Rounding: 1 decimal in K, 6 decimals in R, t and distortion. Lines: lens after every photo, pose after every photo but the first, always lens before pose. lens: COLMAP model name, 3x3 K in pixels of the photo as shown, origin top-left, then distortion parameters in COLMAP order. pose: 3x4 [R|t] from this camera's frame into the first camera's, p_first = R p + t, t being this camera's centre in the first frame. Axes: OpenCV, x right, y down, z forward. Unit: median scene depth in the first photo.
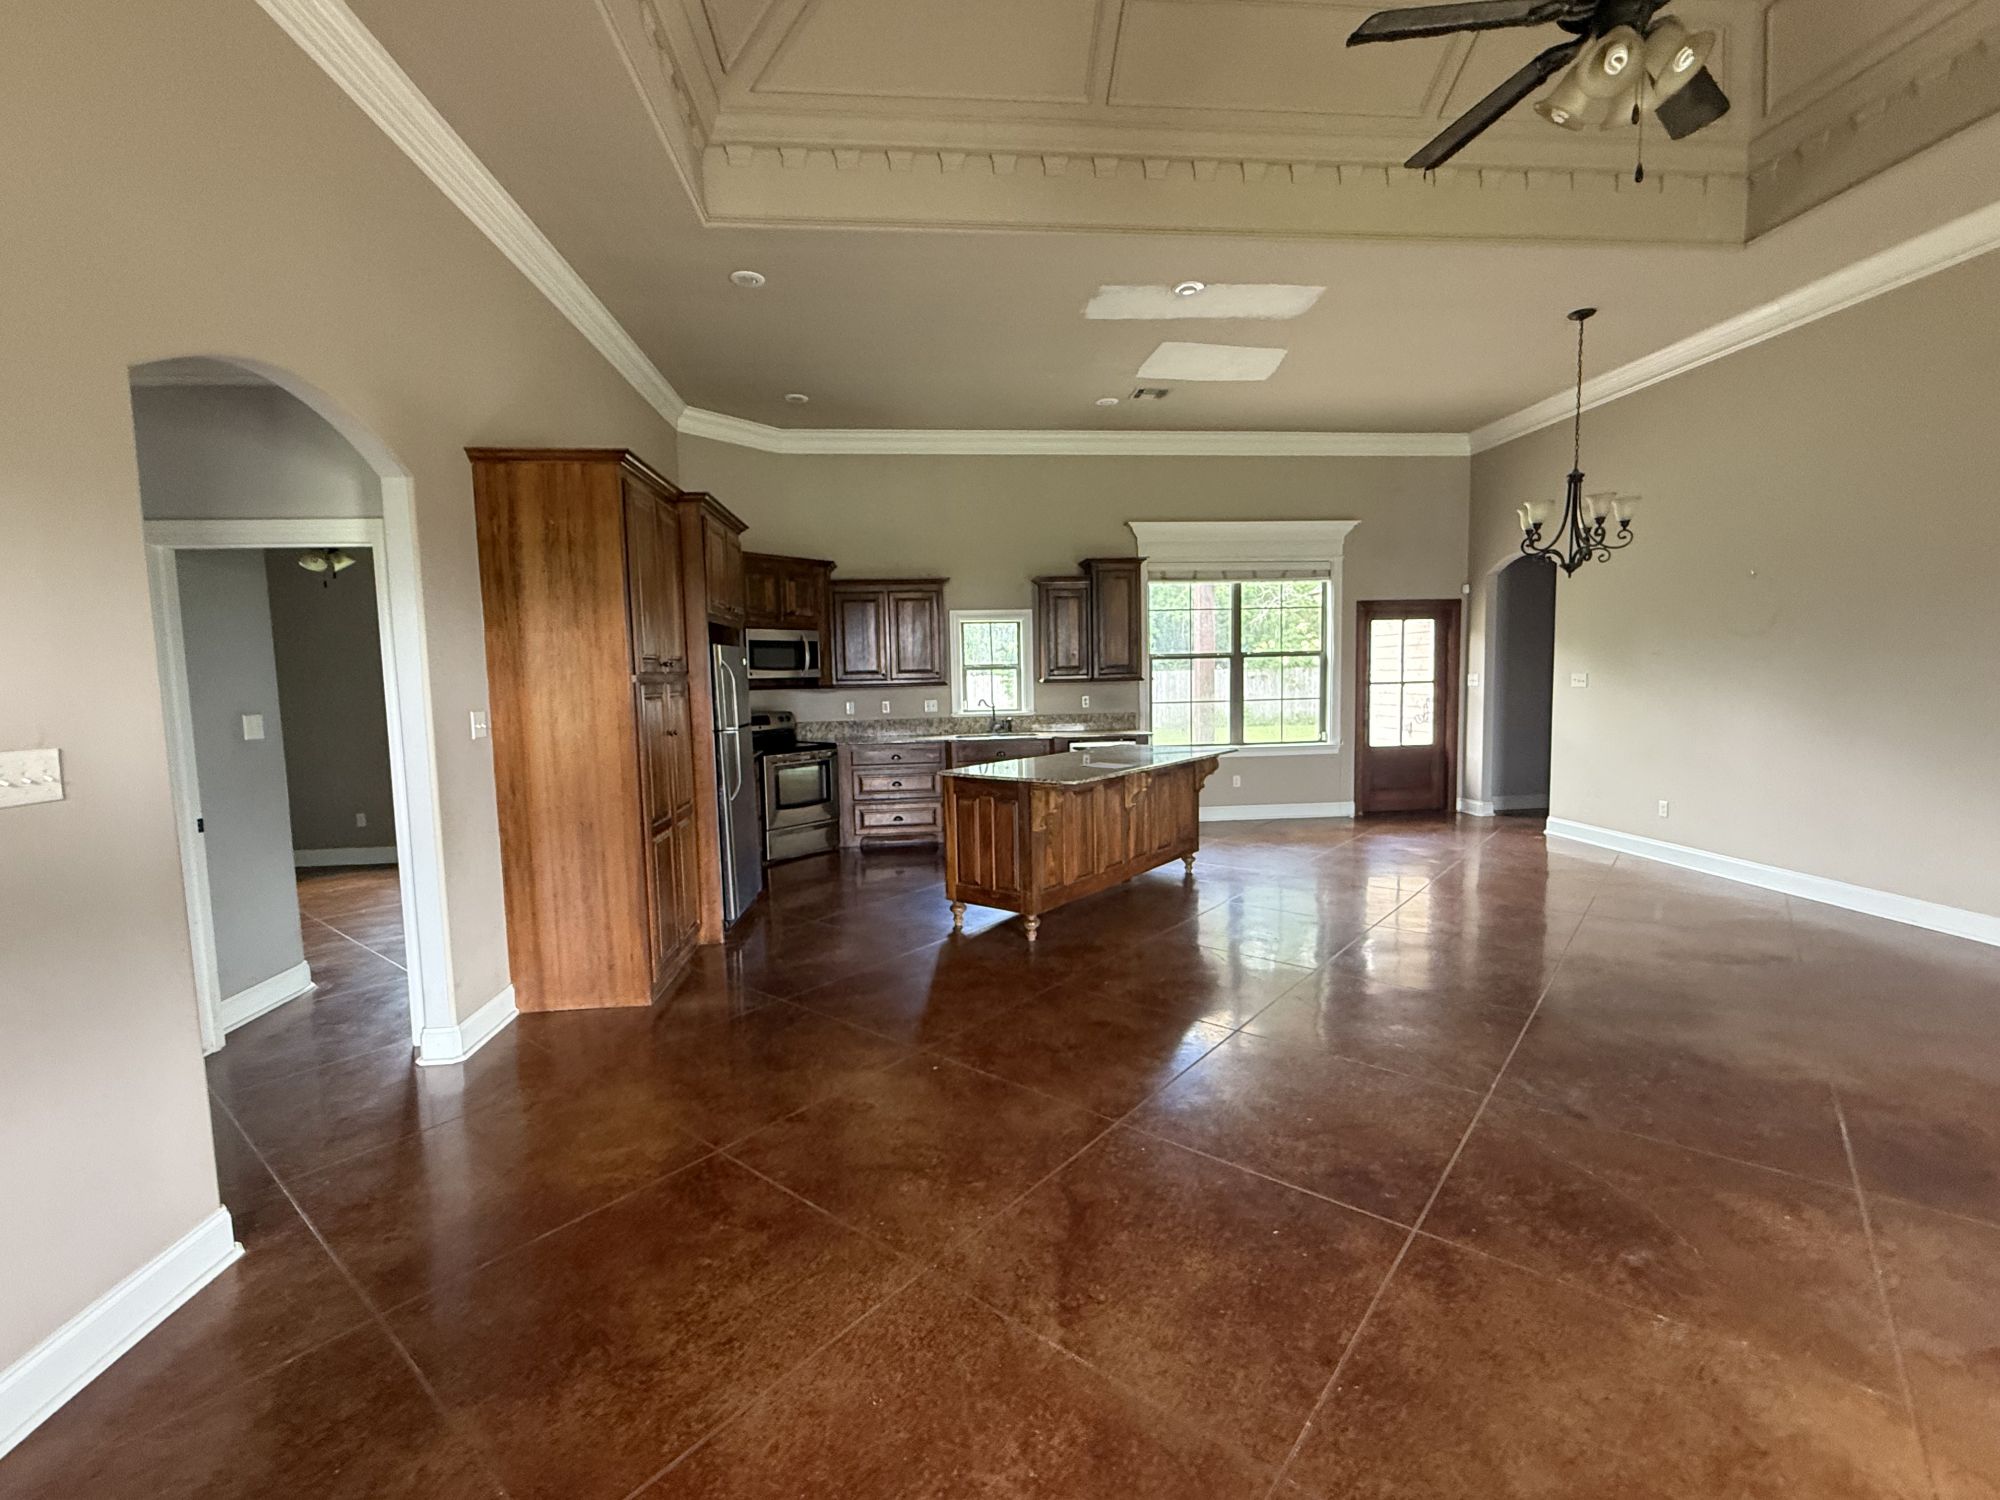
lens RADIAL K [[878.2, 0, 999.6], [0, 878.2, 745.2], [0, 0, 1]] dist [-0.001185, 0.000077]
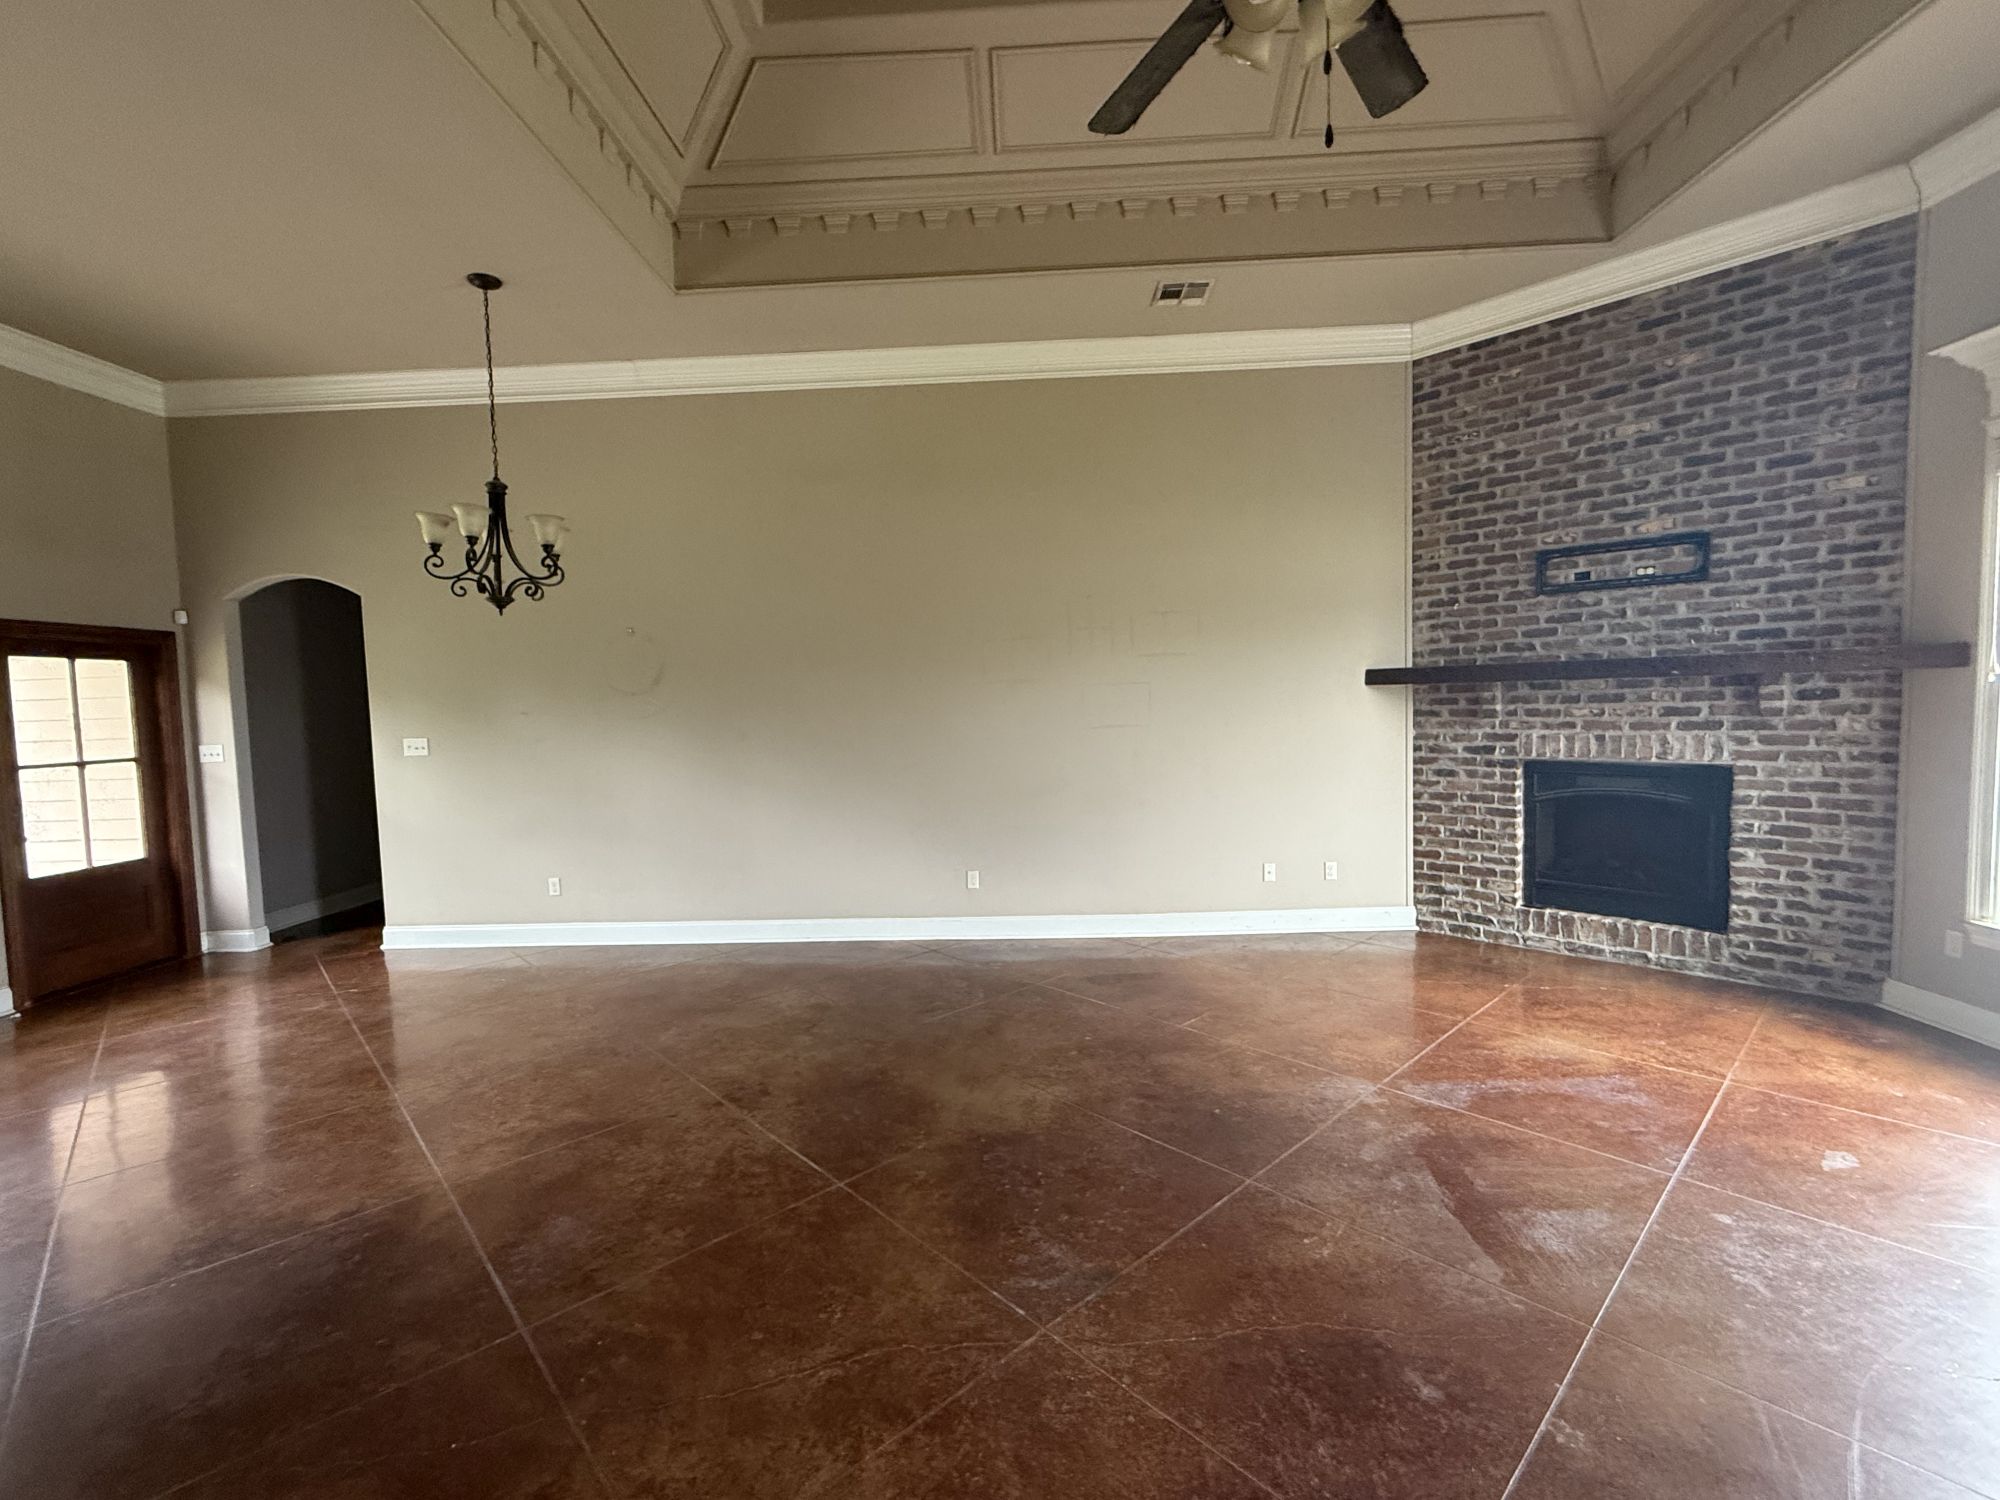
lens RADIAL K [[878.2, 0, 1000.5], [0, 878.2, 748.0], [0, 0, 1]] dist [-0.001185, 0.000077]
pose [[0.136602, -0.036933, 0.989937, -0.044375], [0.107933, 0.993911, 0.022188, -0.028997], [-0.984729, 0.103816, 0.139757, 0.317562]]
